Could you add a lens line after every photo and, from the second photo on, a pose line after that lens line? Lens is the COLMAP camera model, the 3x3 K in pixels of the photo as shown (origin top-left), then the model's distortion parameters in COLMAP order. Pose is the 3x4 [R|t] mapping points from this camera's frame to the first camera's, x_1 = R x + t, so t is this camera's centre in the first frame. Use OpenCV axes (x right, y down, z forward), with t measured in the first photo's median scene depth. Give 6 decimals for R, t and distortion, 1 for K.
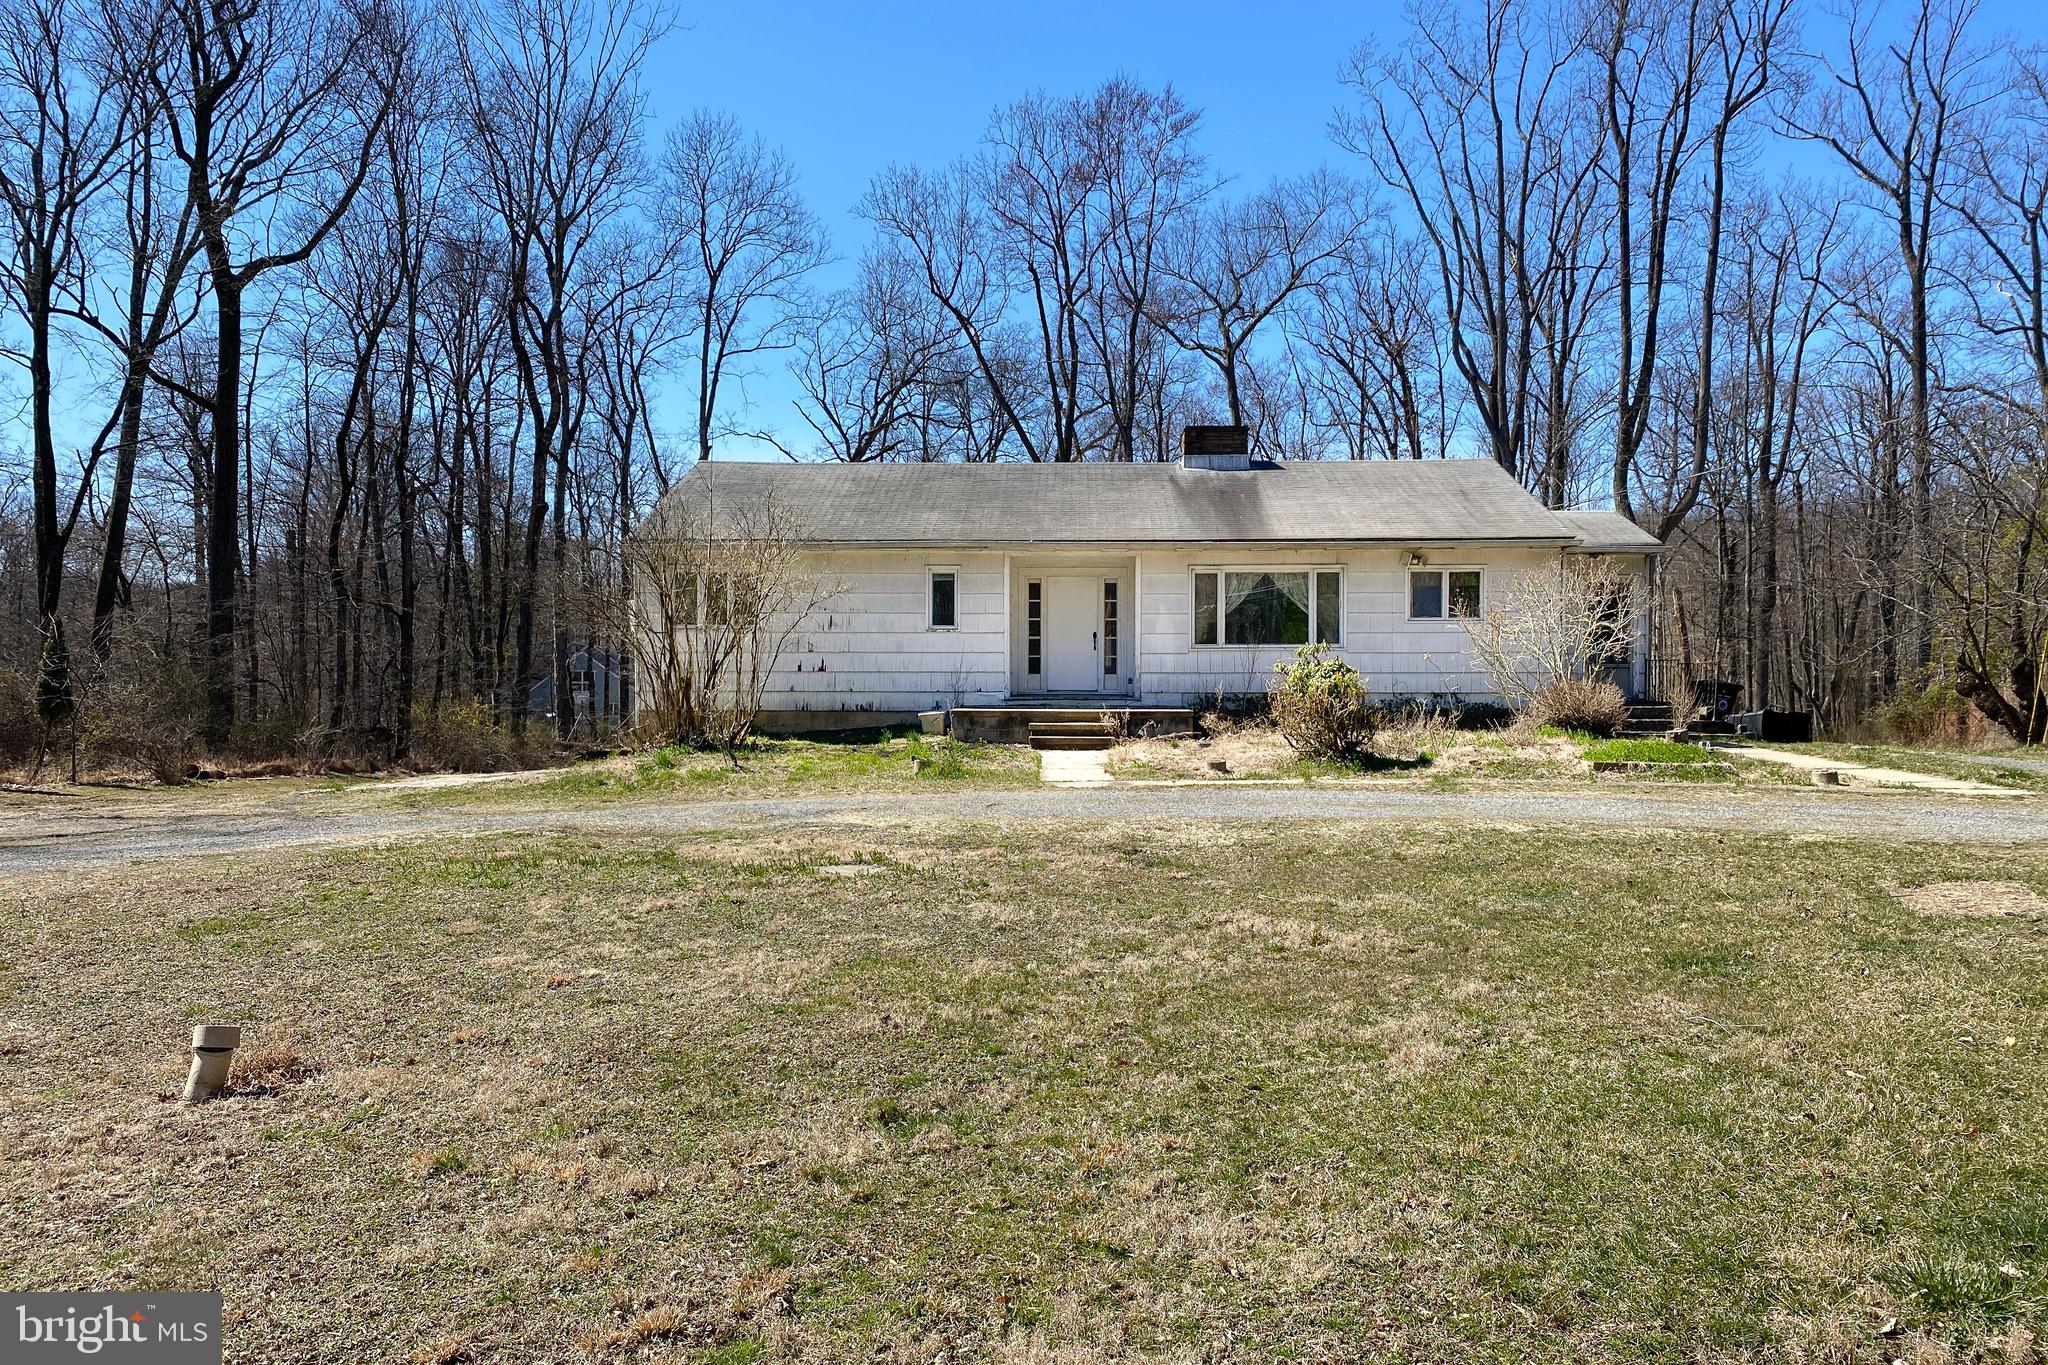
lens RADIAL K [[1565.2, 0, 1025.4], [0, 1565.2, 648.1], [0, 0, 1]] dist [-0.012621, 0.002340]
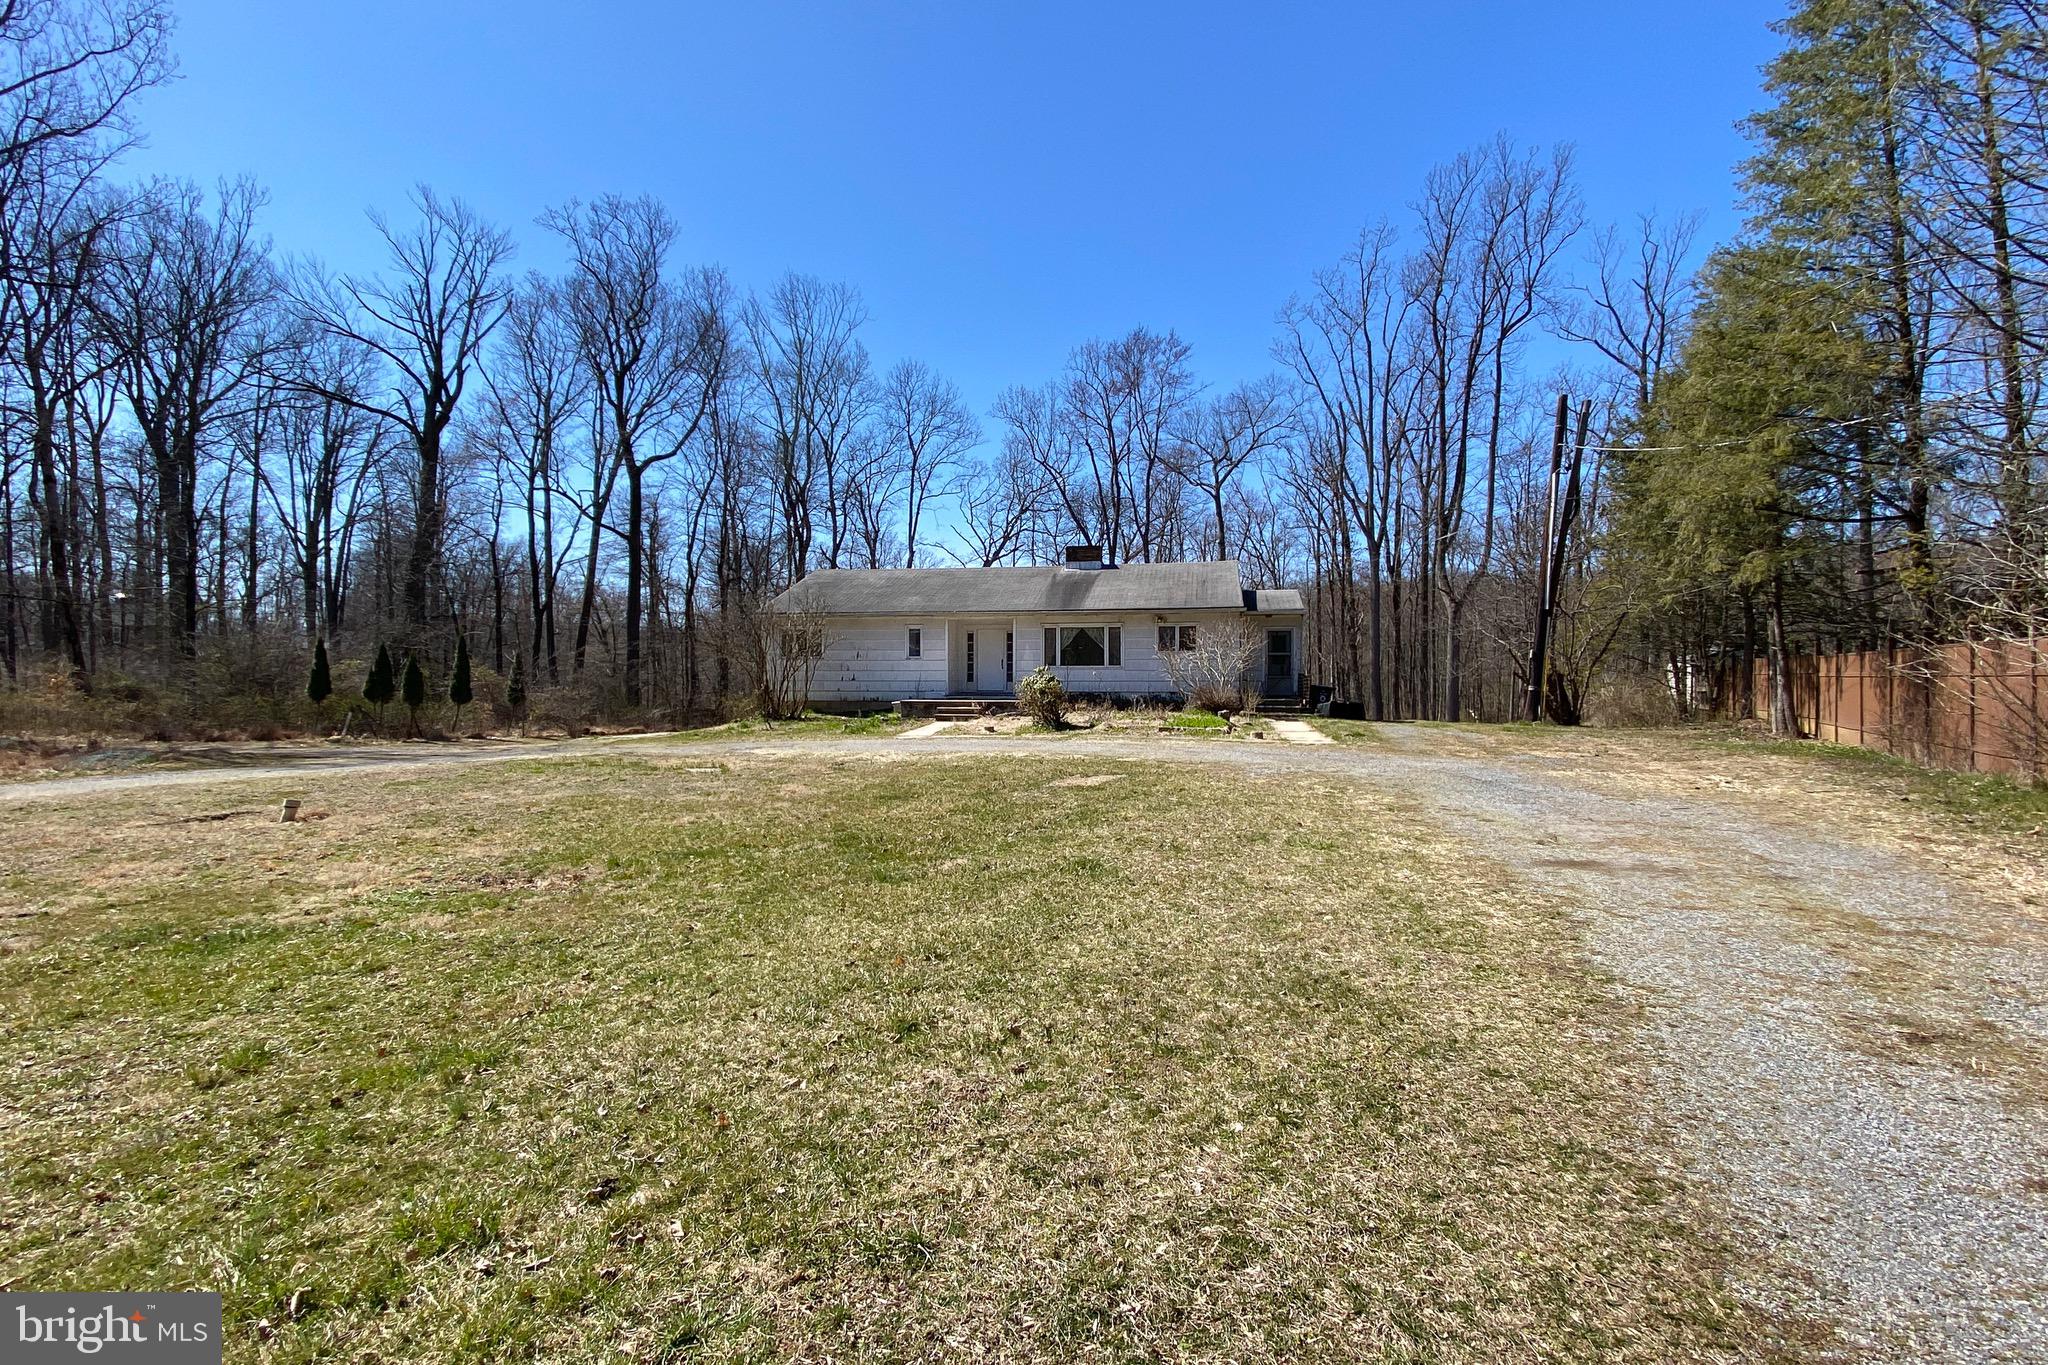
lens RADIAL K [[958.9, 0, 1024.0], [0, 958.9, 682.5], [0, 0, 1]] dist [0.000877, -0.000121]
pose [[0.988182, -0.000798, -0.153280, 0.098843], [0.003642, 0.999826, 0.018276, -0.001274], [0.153239, -0.018618, 0.988014, -0.052998]]
